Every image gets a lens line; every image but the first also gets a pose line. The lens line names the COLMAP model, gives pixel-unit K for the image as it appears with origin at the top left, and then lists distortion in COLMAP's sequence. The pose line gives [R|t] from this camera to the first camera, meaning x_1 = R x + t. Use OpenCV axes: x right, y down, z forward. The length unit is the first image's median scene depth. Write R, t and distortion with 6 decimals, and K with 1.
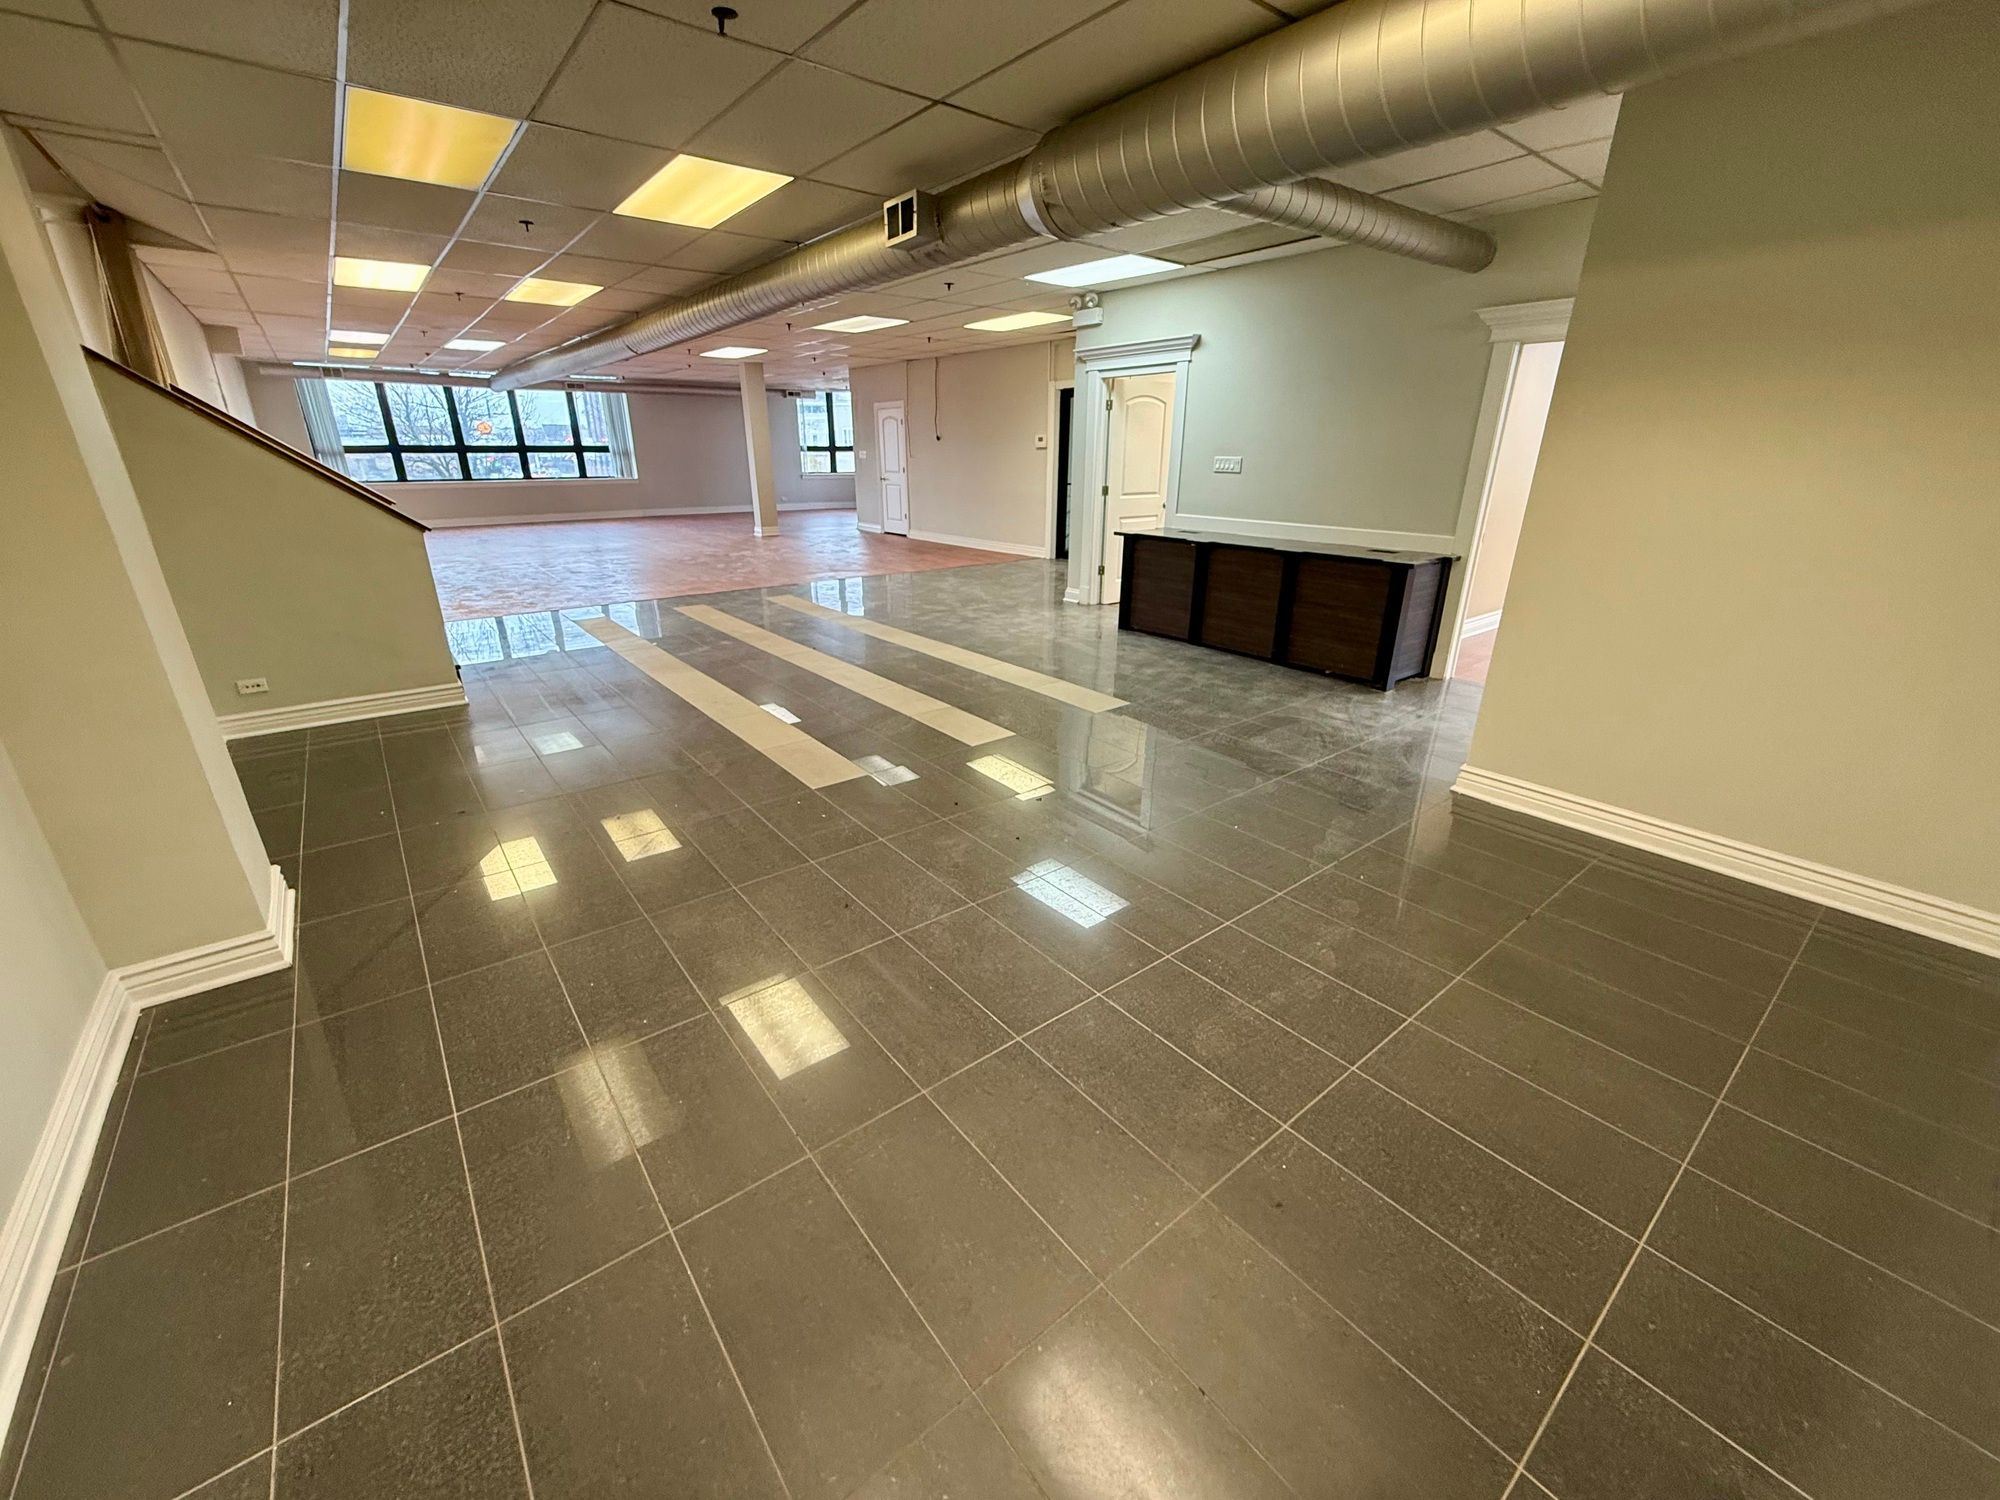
lens RADIAL K [[795.7, 0, 1000.0], [0, 795.7, 750.0], [0, 0, 1]] dist [0.002144, 0.000112]
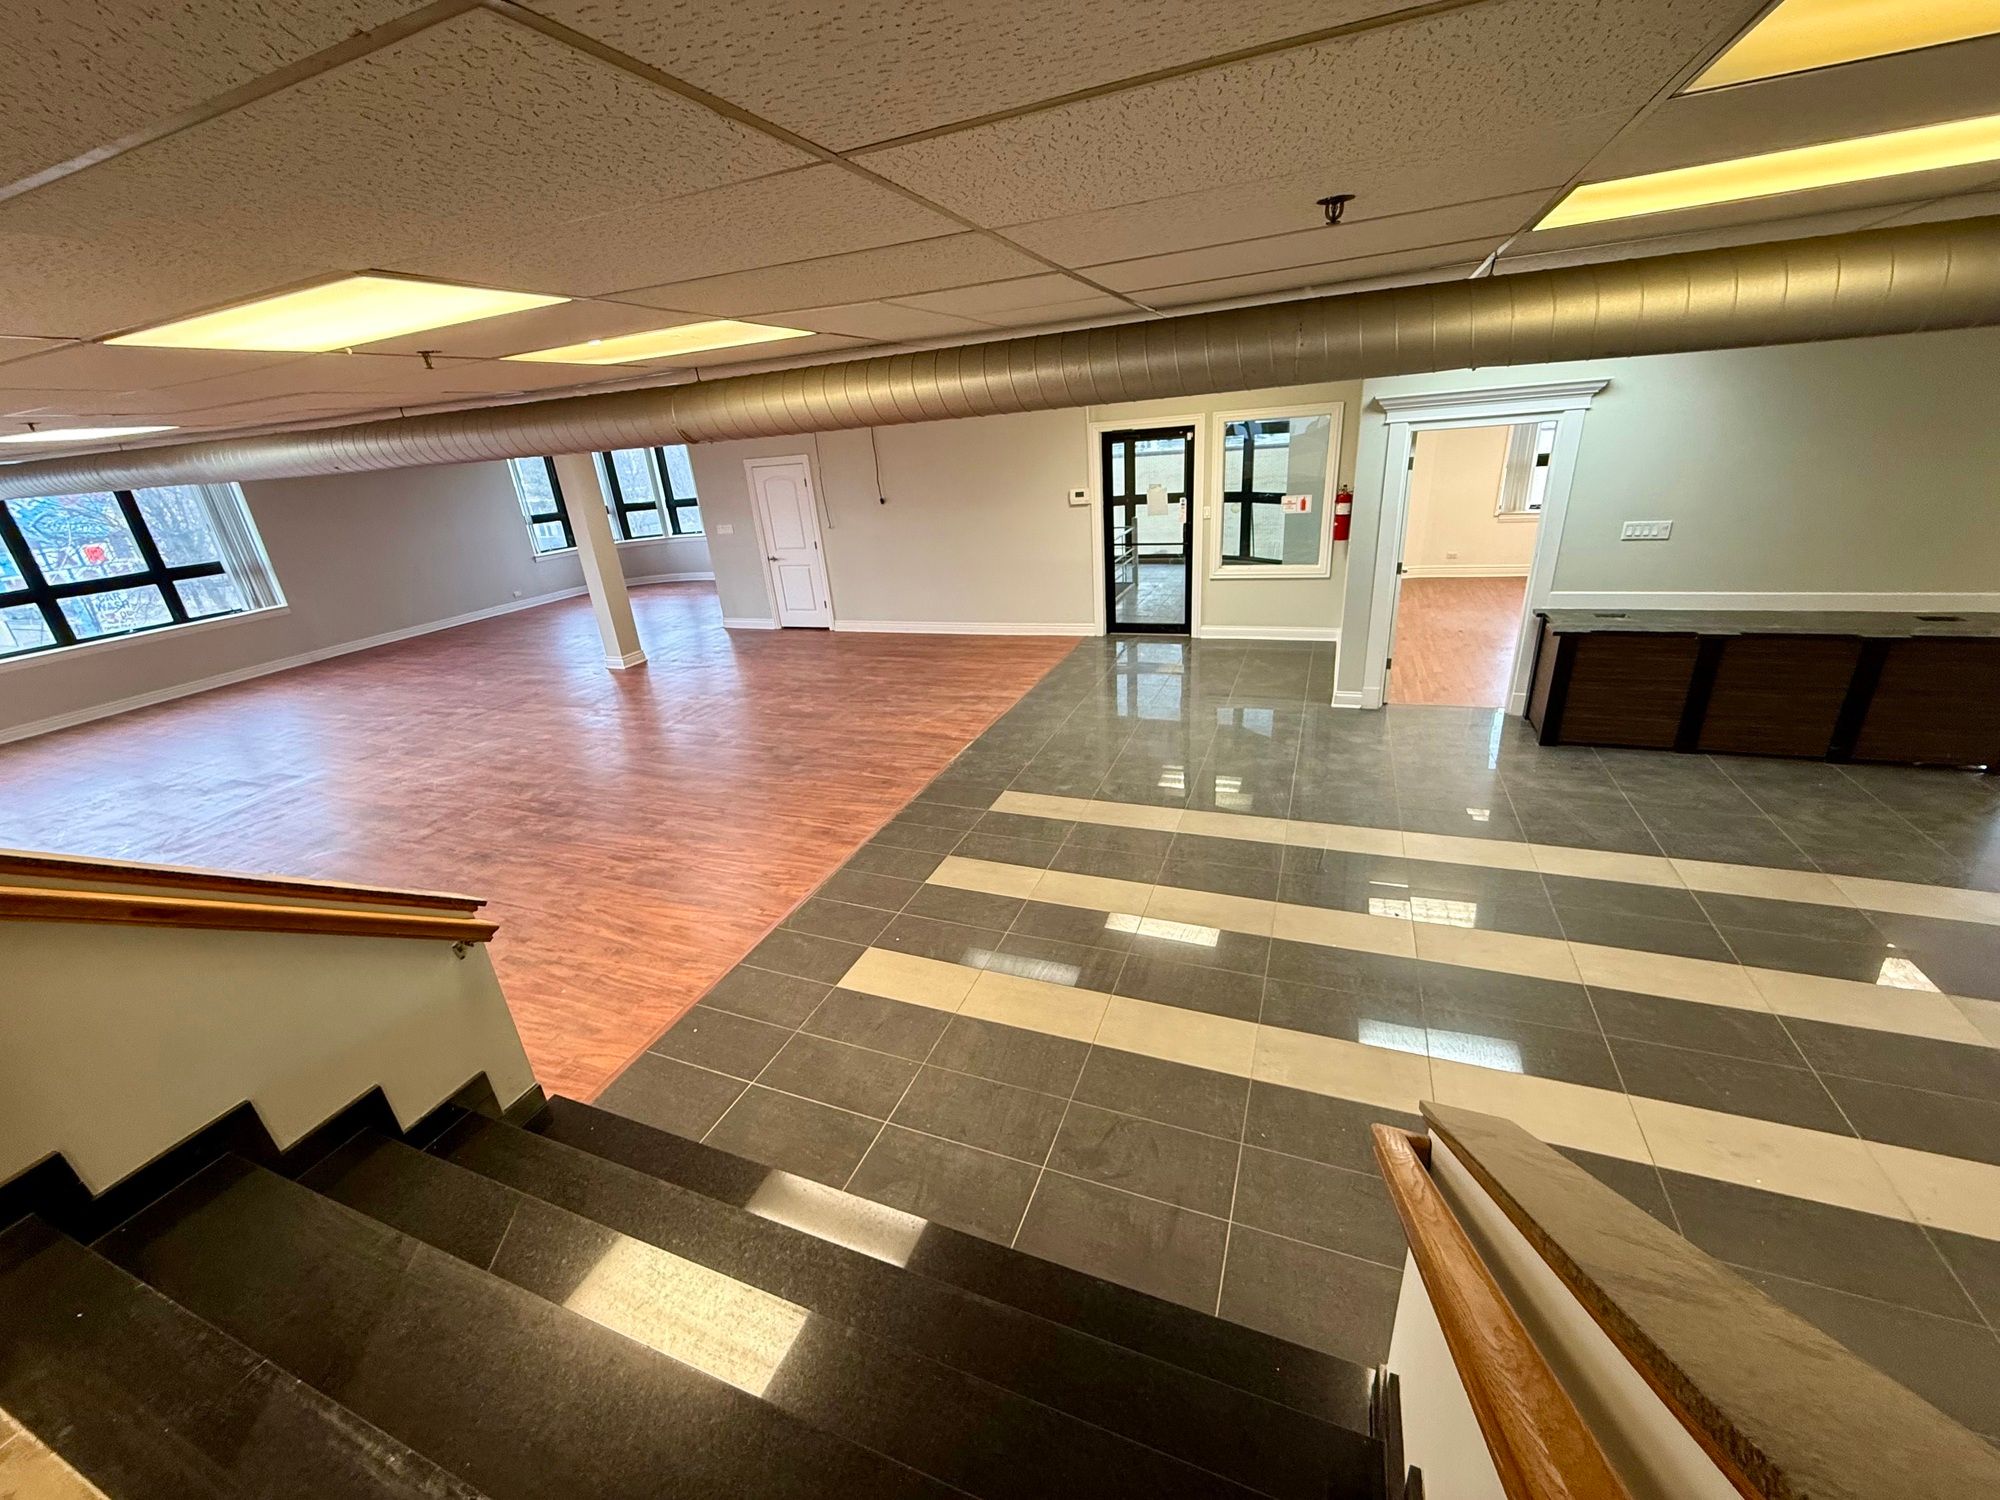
lens RADIAL K [[795.7, 0, 1000.0], [0, 795.7, 750.0], [0, 0, 1]] dist [0.002144, 0.000112]
pose [[0.868932, -0.250034, 0.427130, -0.306670], [0.247649, 0.966853, 0.062172, -0.153518], [-0.428517, 0.051755, 0.902050, 0.237718]]
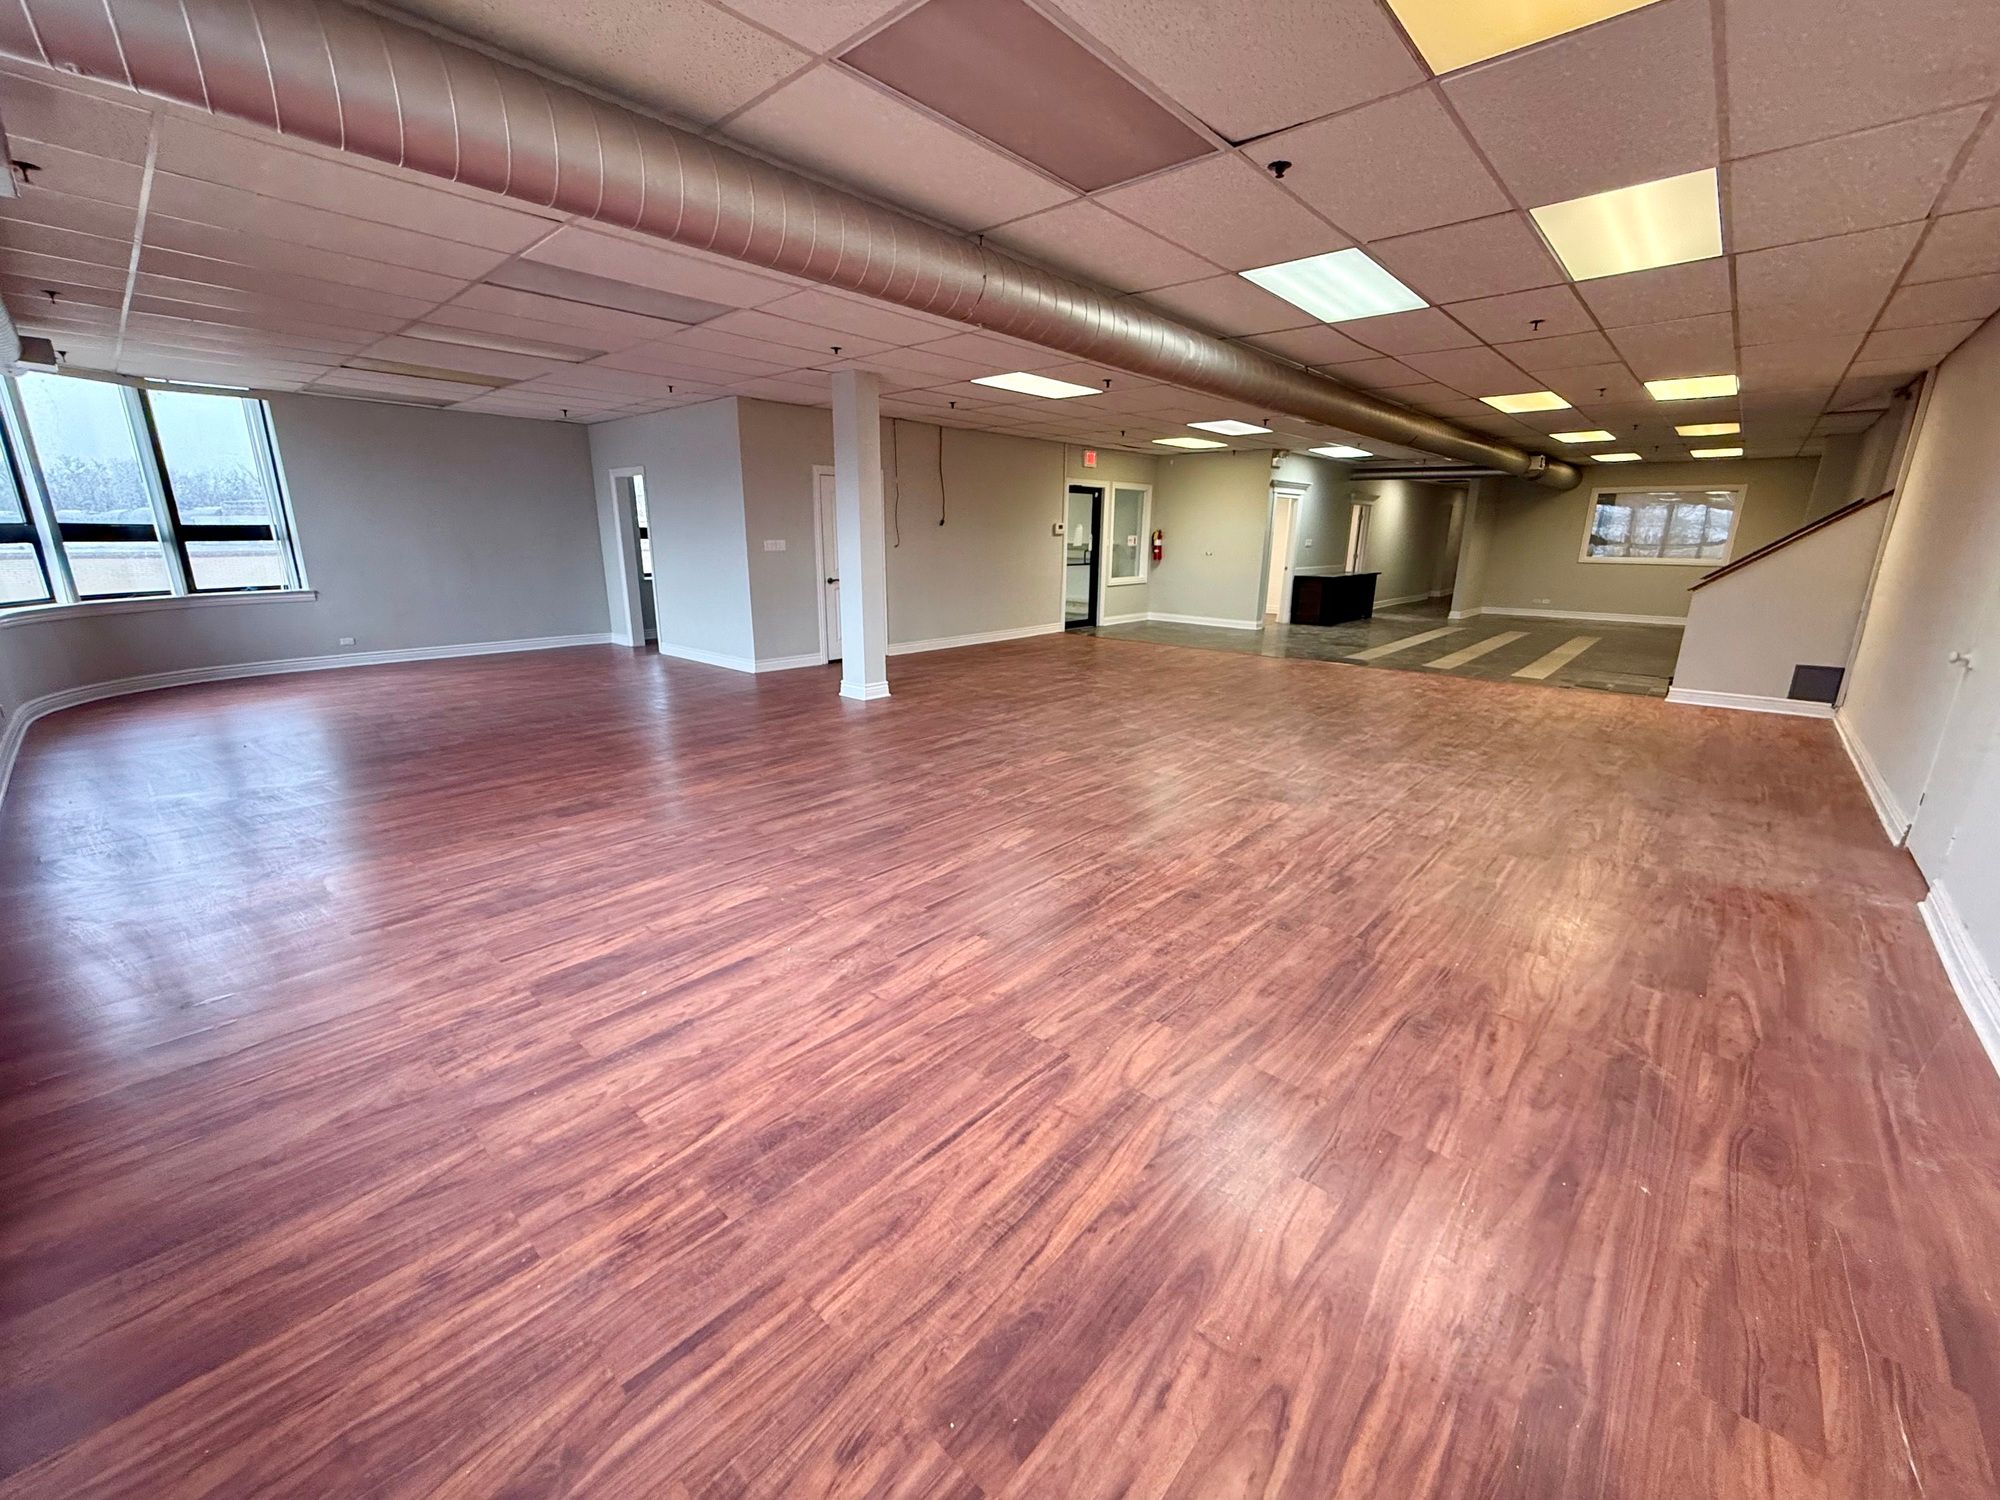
lens RADIAL K [[795.7, 0, 1000.0], [0, 795.7, 750.0], [0, 0, 1]] dist [0.002144, 0.000112]
pose [[-0.166249, -0.260804, 0.950969, -0.769123], [0.344104, 0.888422, 0.303807, -0.347358], [-0.924096, 0.377740, -0.057956, 0.911616]]
